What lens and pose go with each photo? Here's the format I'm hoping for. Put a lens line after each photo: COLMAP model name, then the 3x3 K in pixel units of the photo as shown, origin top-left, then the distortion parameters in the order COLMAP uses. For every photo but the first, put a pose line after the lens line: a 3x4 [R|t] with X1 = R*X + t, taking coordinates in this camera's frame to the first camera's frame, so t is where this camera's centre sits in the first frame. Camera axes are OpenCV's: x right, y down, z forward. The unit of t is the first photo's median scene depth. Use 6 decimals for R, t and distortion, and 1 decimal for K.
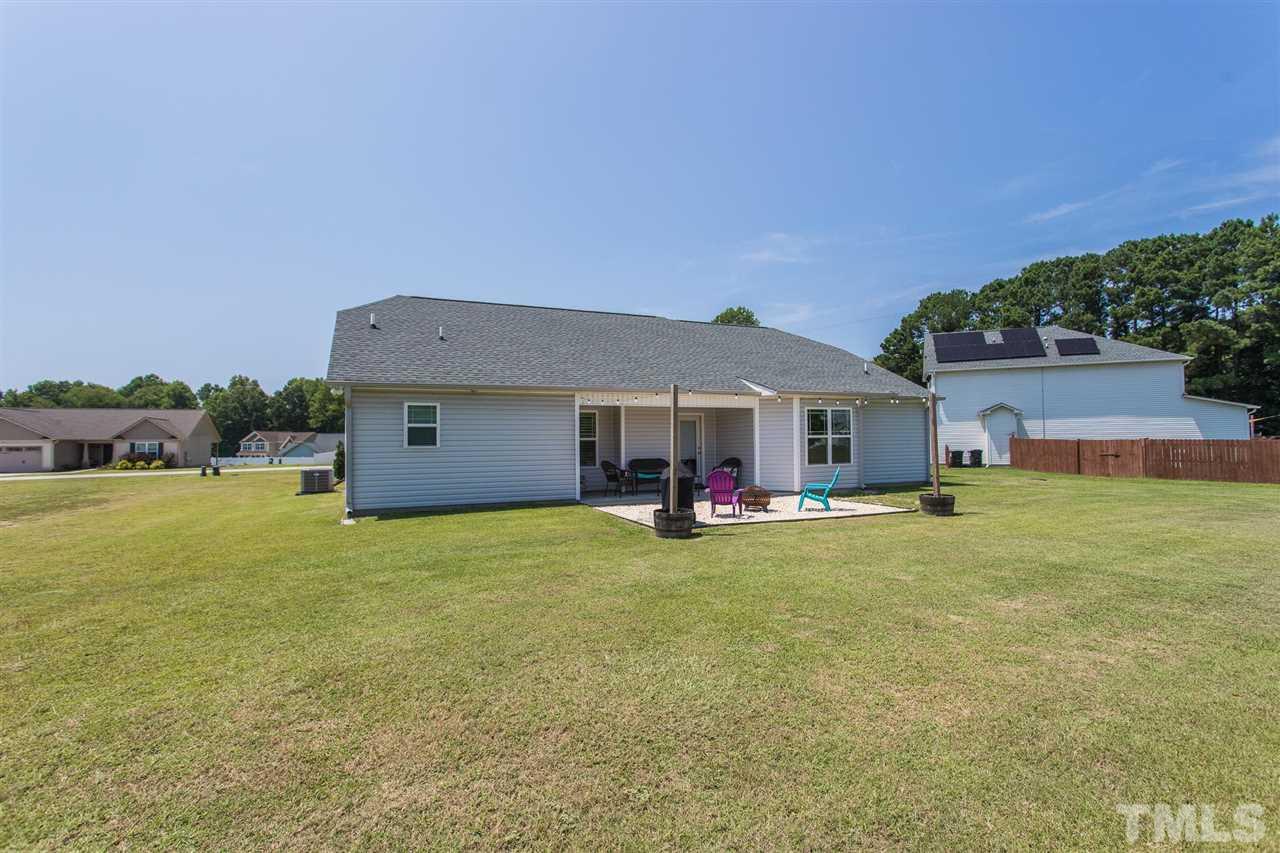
lens RADIAL K [[615.1, 0, 639.4], [0, 615.1, 430.3], [0, 0, 1]] dist [0.002039, -0.000535]
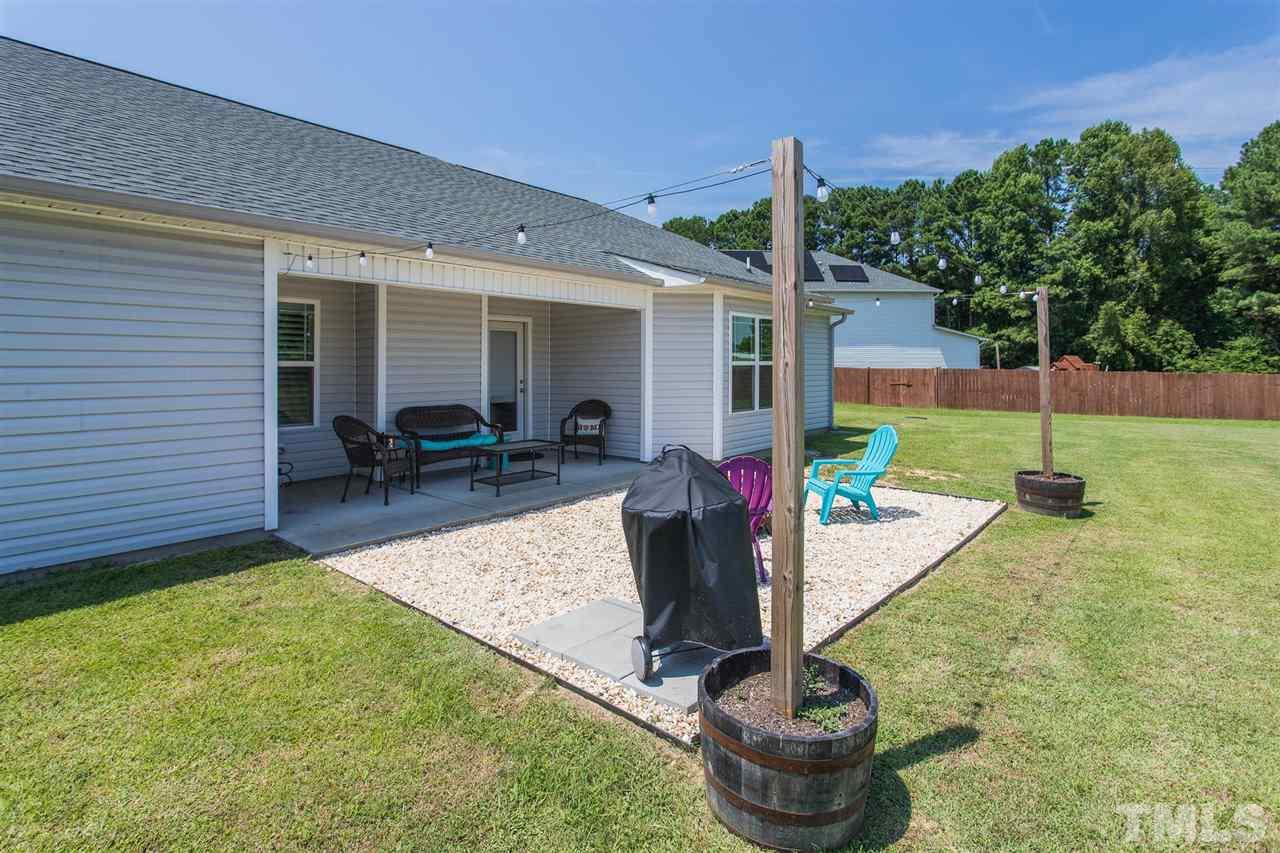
lens RADIAL K [[632.1, 0, 646.7], [0, 632.1, 369.6], [0, 0, 1]] dist [0.002406, 0.001270]
pose [[0.897057, 0.006192, 0.441872, -0.033813], [-0.017372, 0.999623, 0.021261, 0.002651], [-0.441574, -0.026748, 0.896826, 0.285482]]
